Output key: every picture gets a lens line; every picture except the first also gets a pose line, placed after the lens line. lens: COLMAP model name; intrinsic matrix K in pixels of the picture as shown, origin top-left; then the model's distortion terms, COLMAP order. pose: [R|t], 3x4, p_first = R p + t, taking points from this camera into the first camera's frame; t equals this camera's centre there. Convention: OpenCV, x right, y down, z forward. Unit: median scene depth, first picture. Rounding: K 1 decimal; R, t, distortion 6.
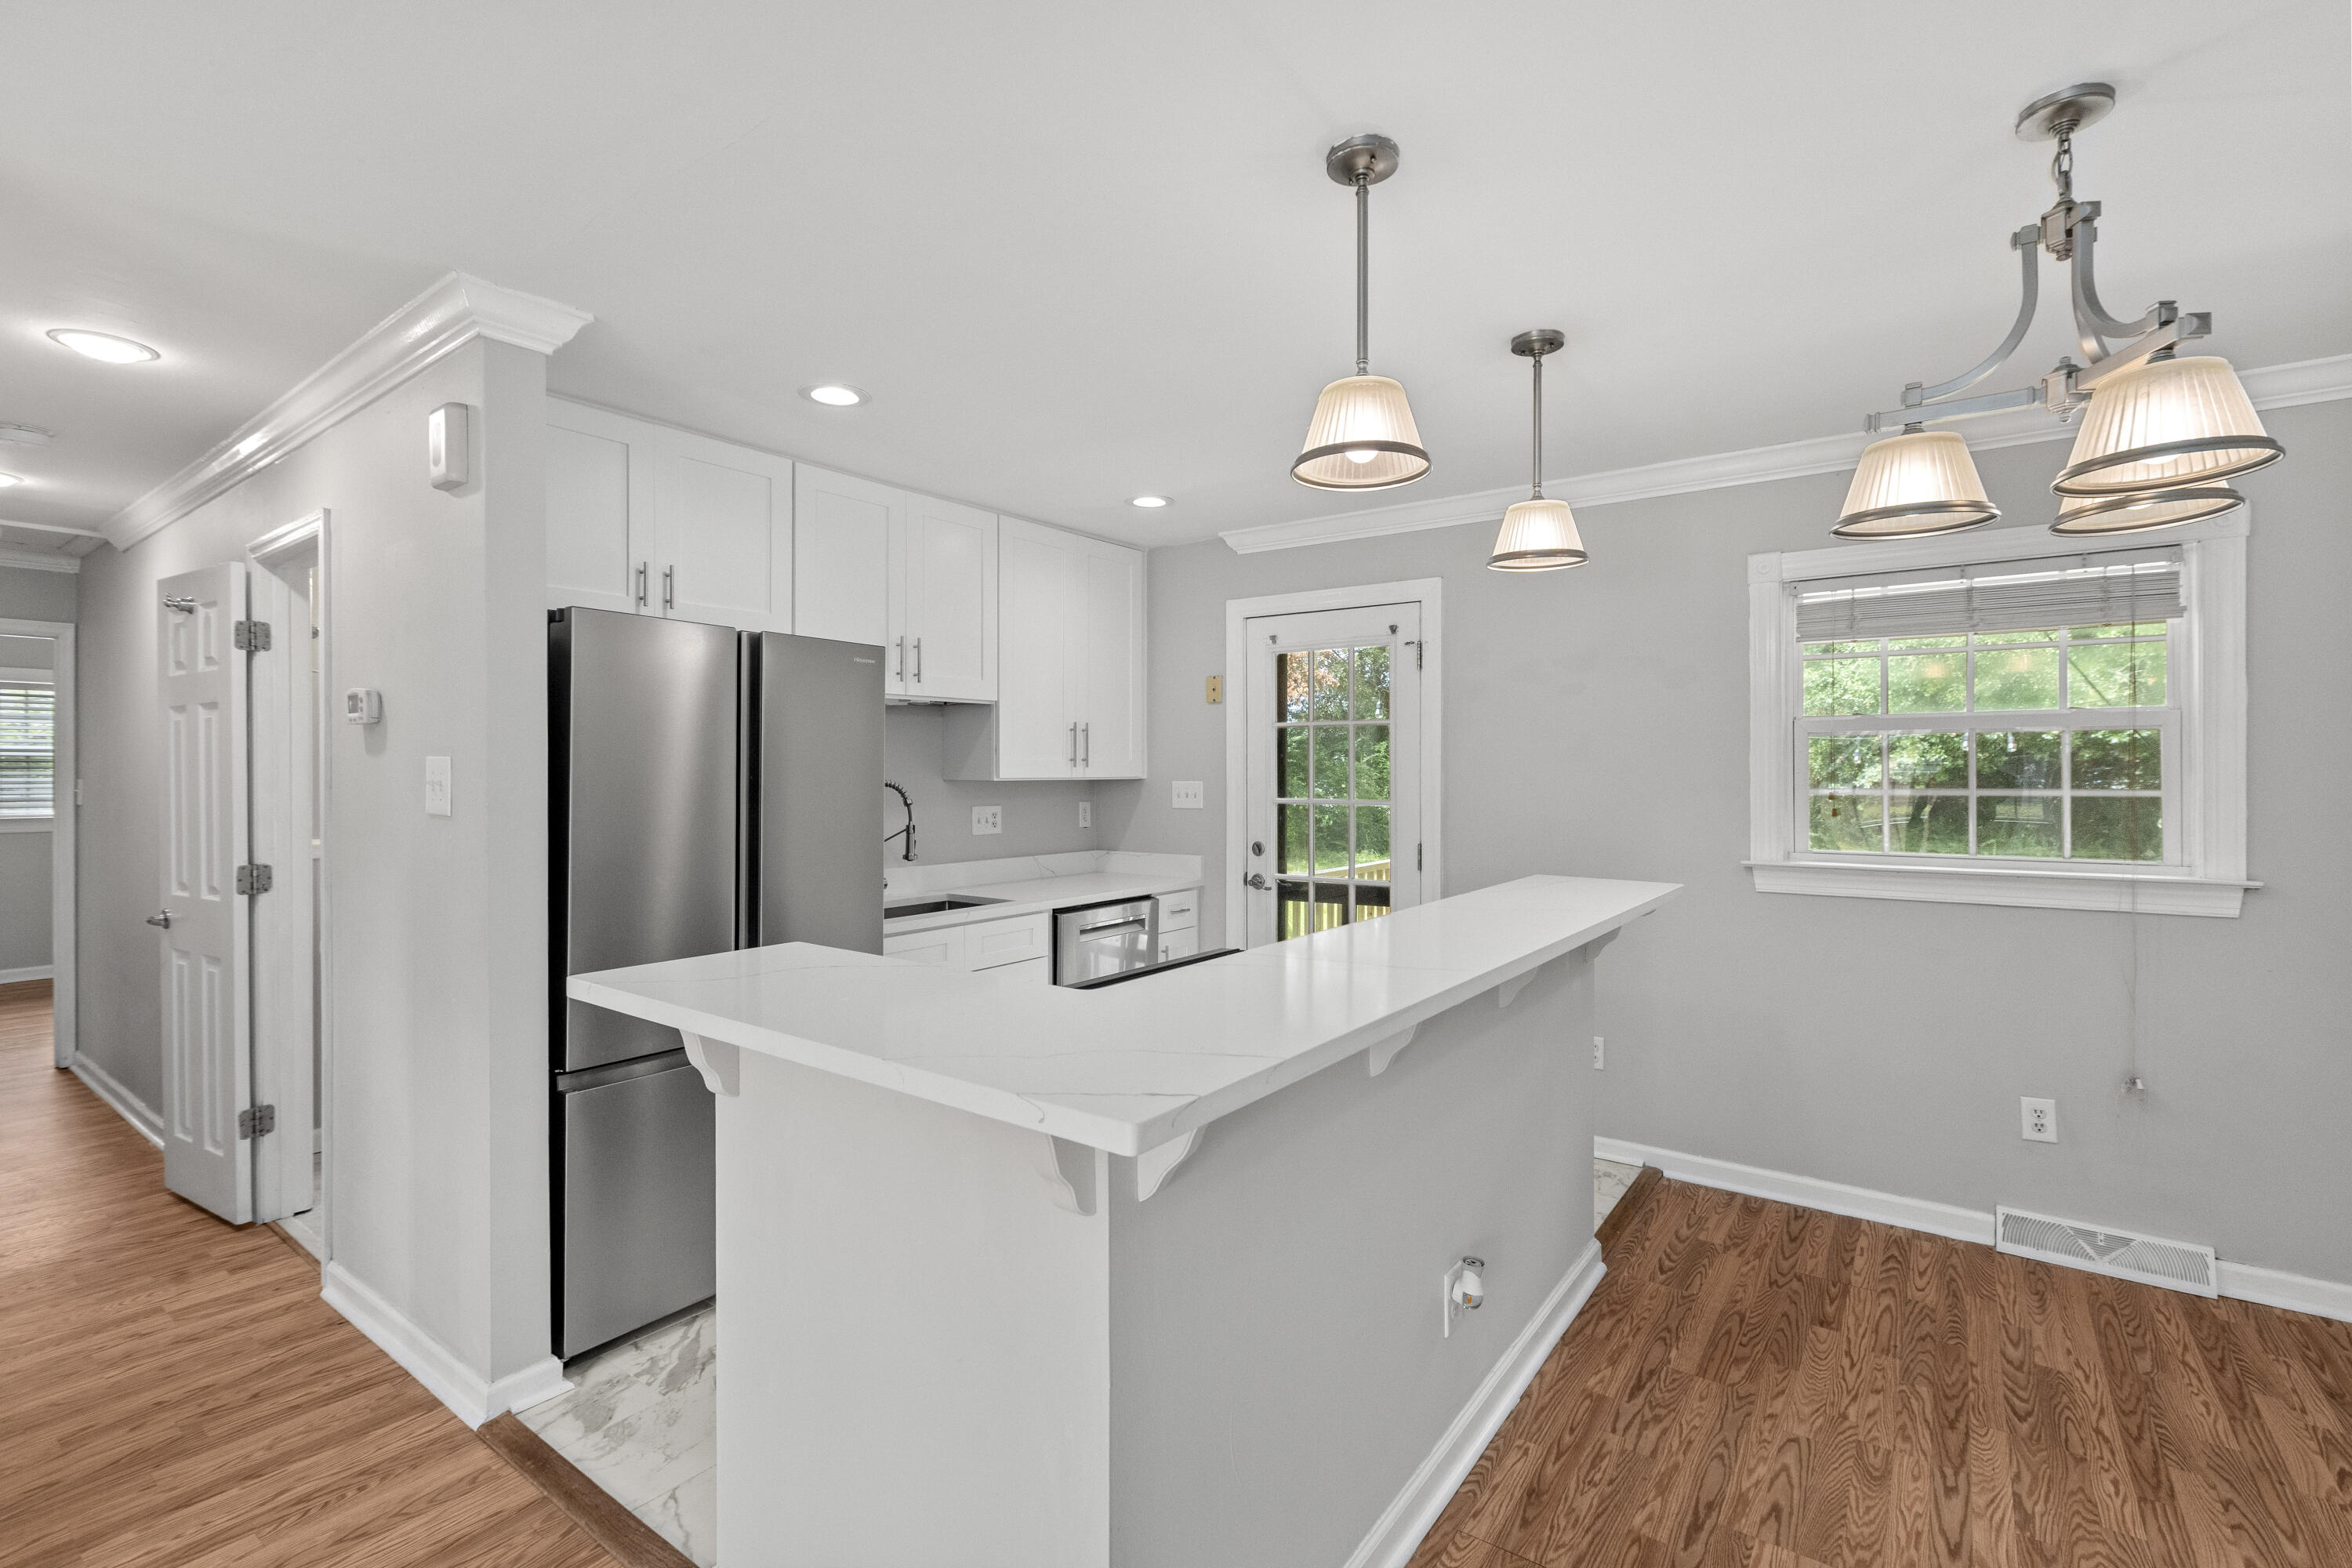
lens RADIAL K [[1052.7, 0, 1180.7], [0, 1052.7, 771.8], [0, 0, 1]] dist [-0.002948, -0.000541]
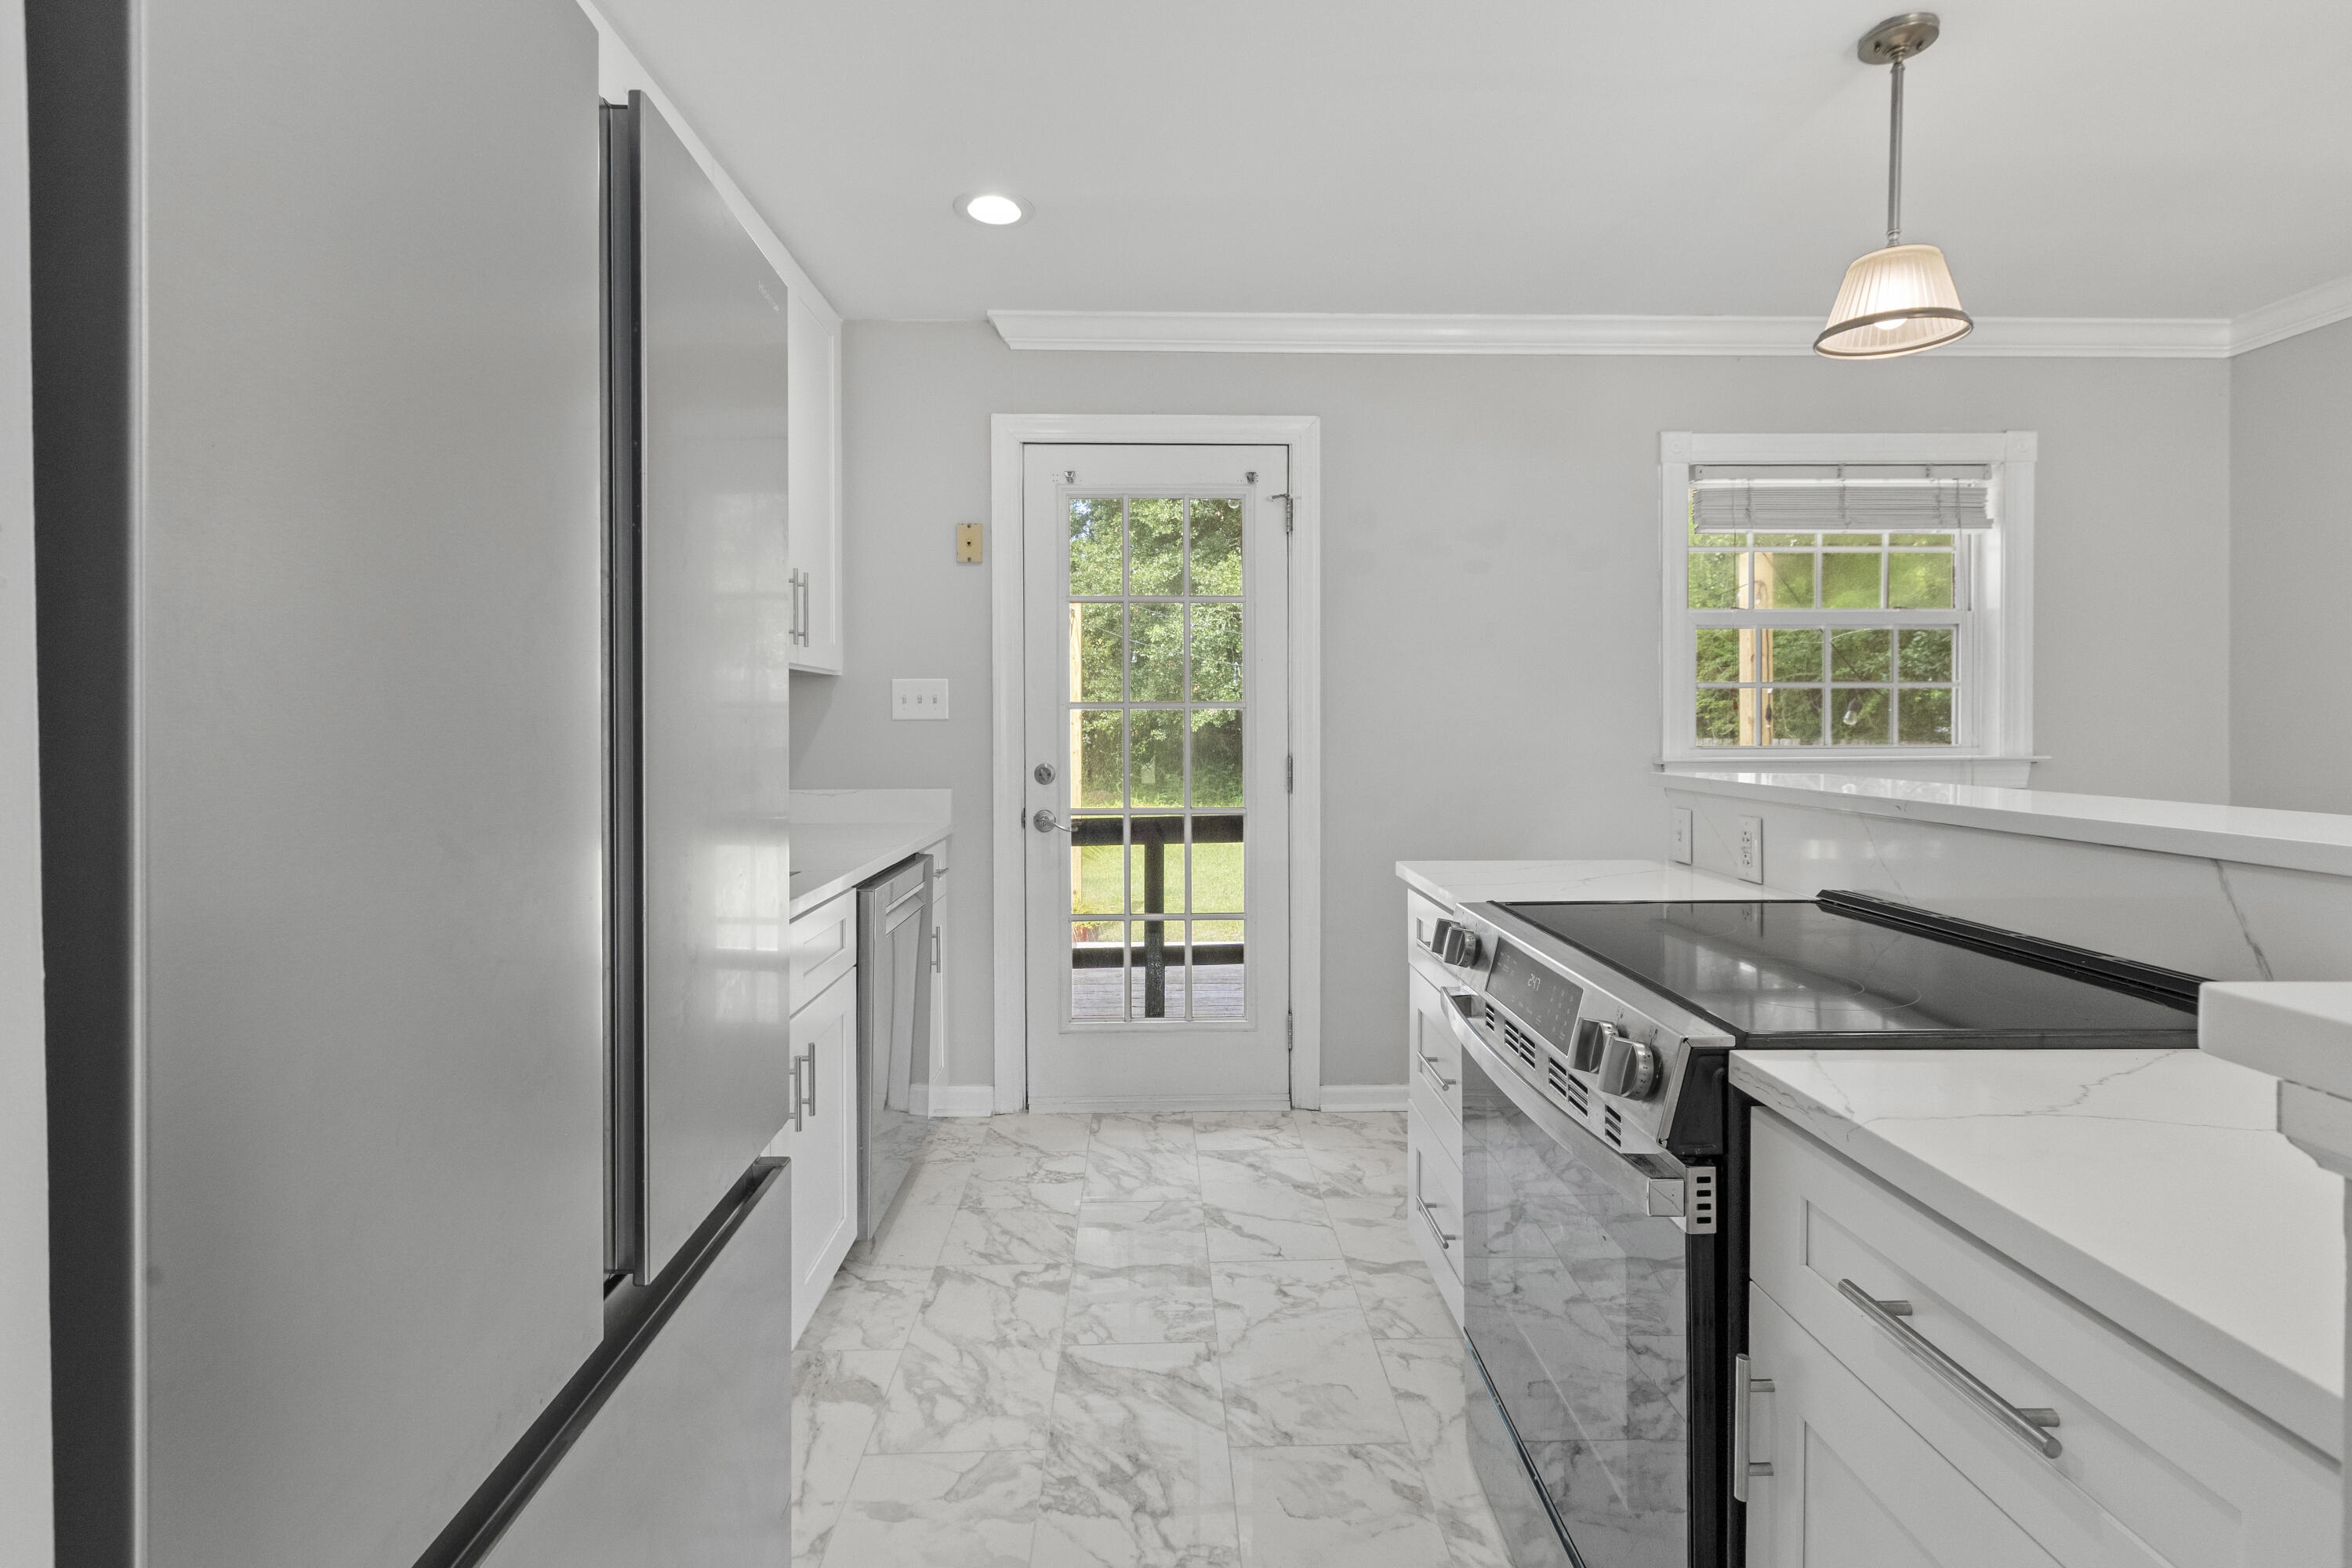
lens RADIAL K [[1059.1, 0, 1171.4], [0, 1059.1, 730.7], [0, 0, 1]] dist [0.001349, -0.000084]
pose [[0.795623, -0.004200, 0.605777, -0.415759], [0.002981, 0.999991, 0.003017, 0.061455], [-0.605784, -0.000595, 0.795629, 0.562945]]
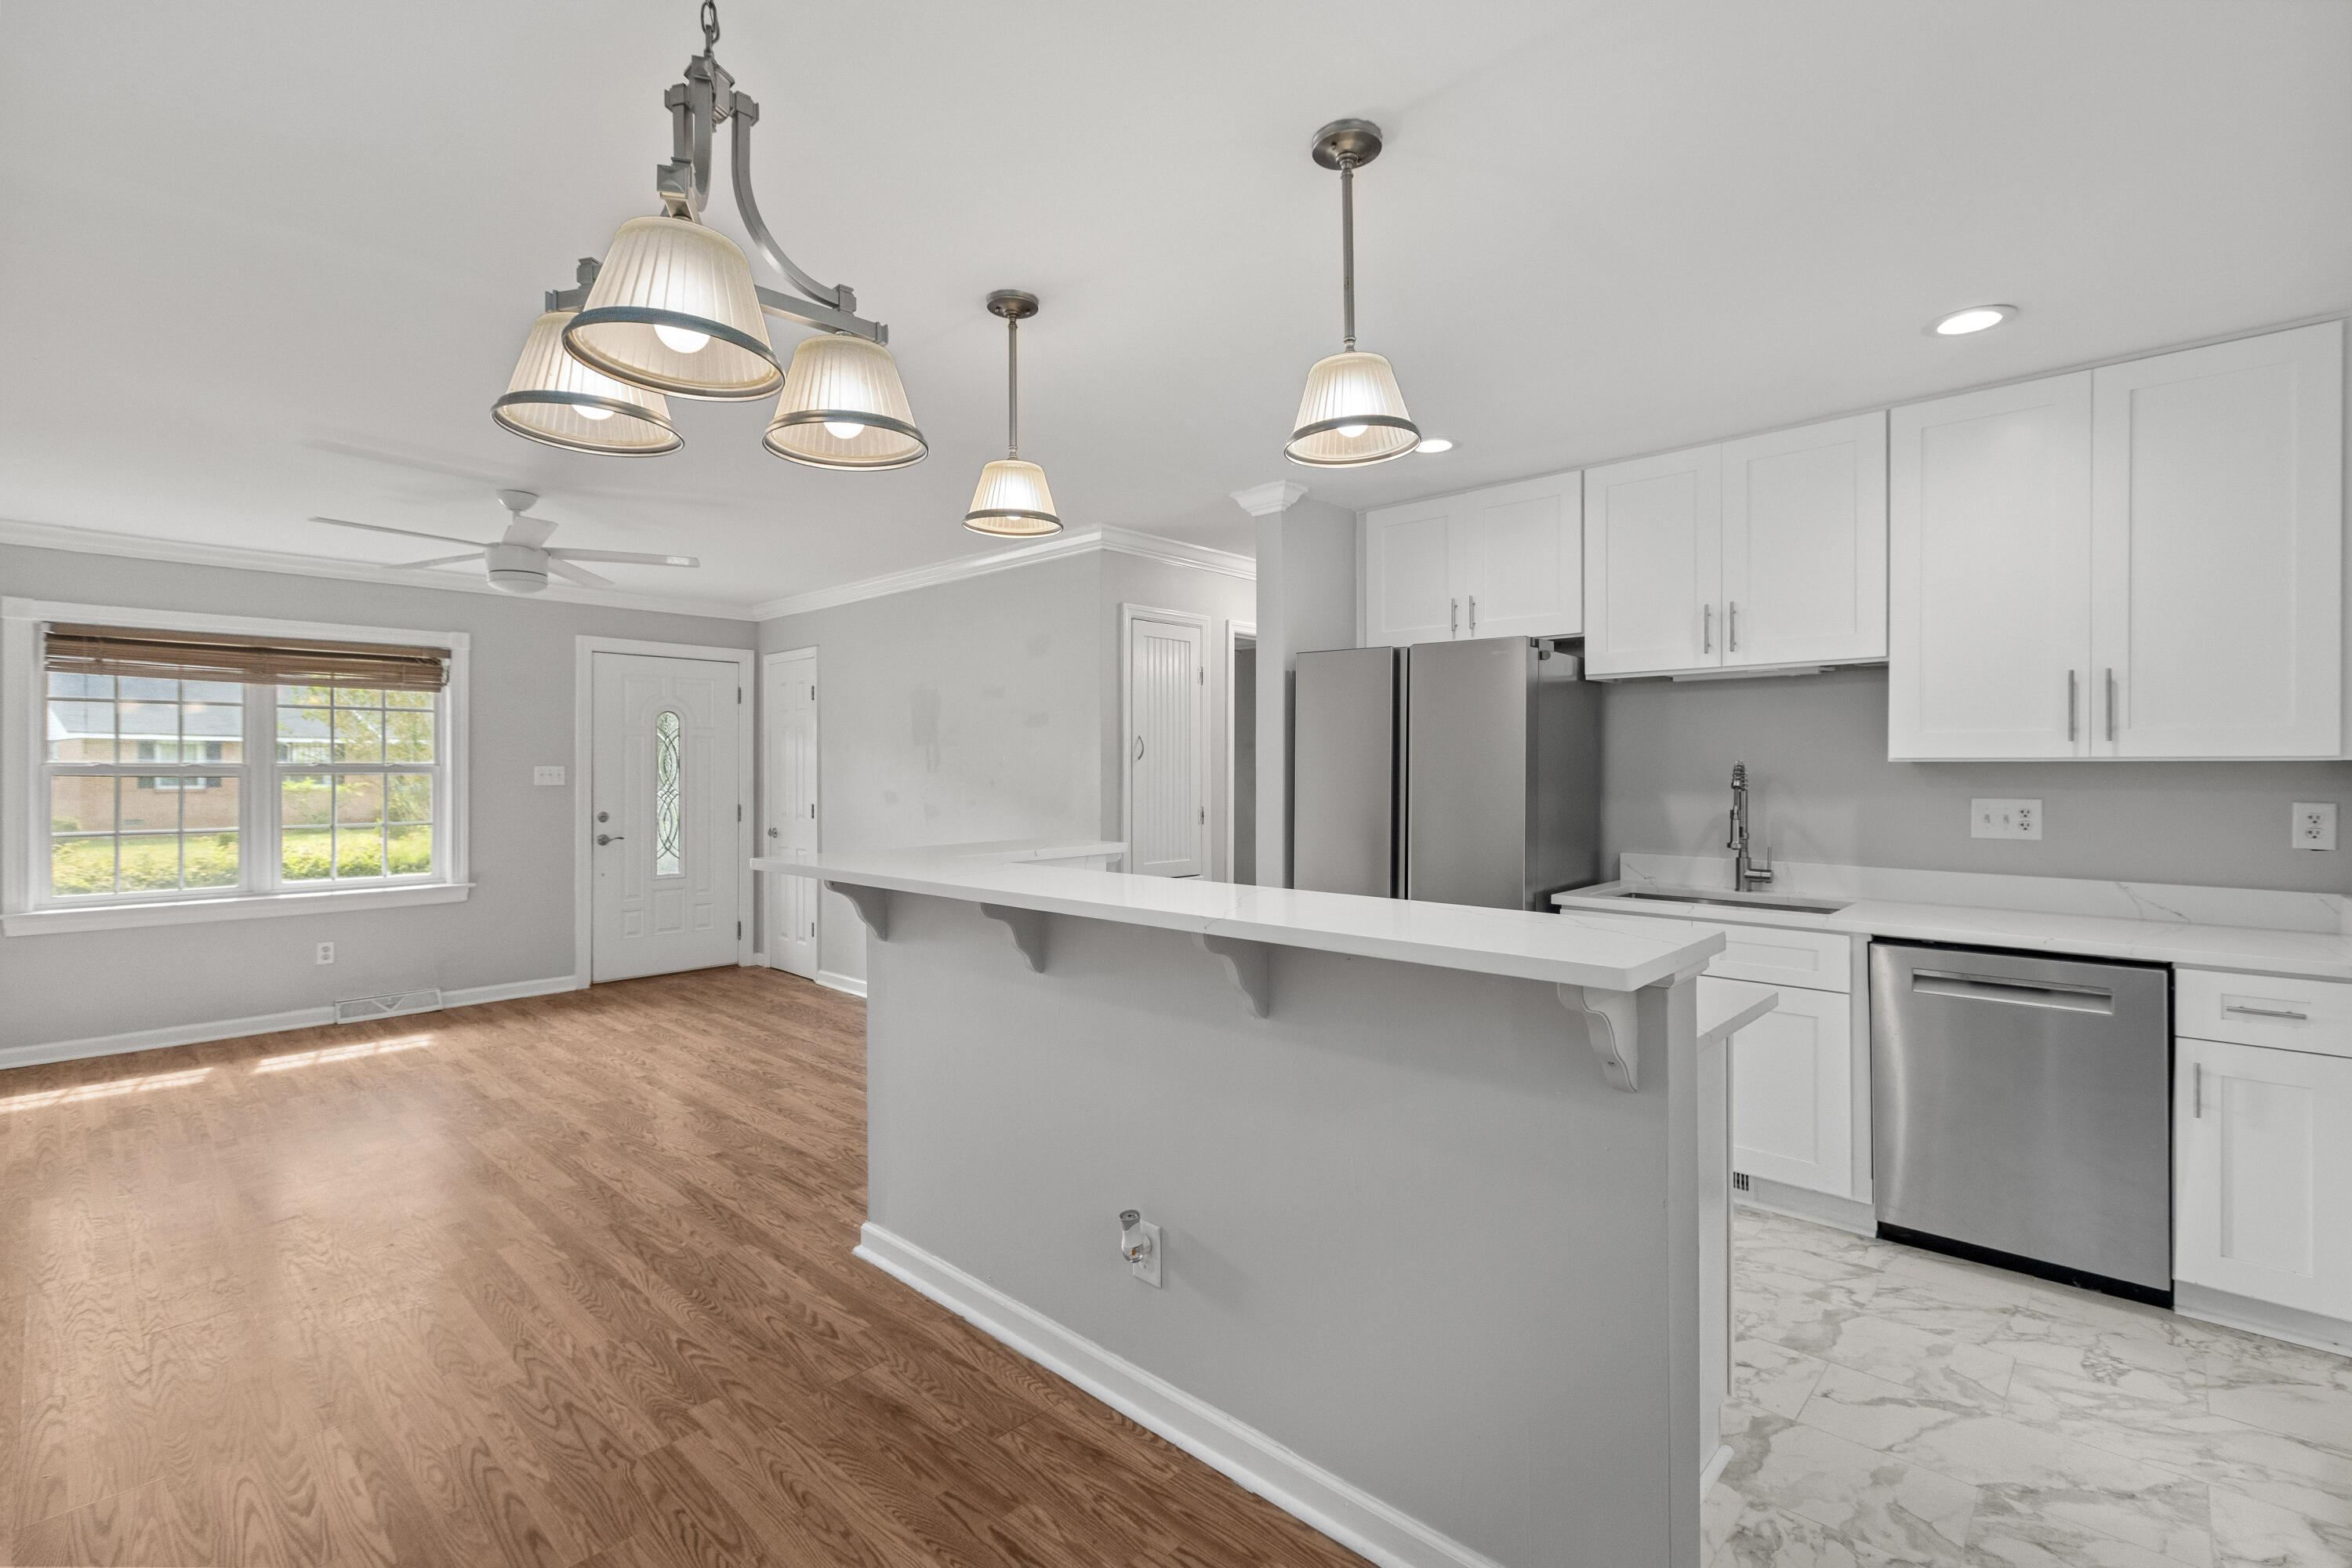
lens RADIAL K [[1058.8, 0, 1161.2], [0, 1058.8, 769.1], [0, 0, 1]] dist [-0.001878, -0.000554]
pose [[-0.127621, 0.003884, -0.991815, 0.857237], [-0.002172, 0.999989, 0.004195, 0.015884], [0.991821, 0.002690, -0.127611, 0.764533]]
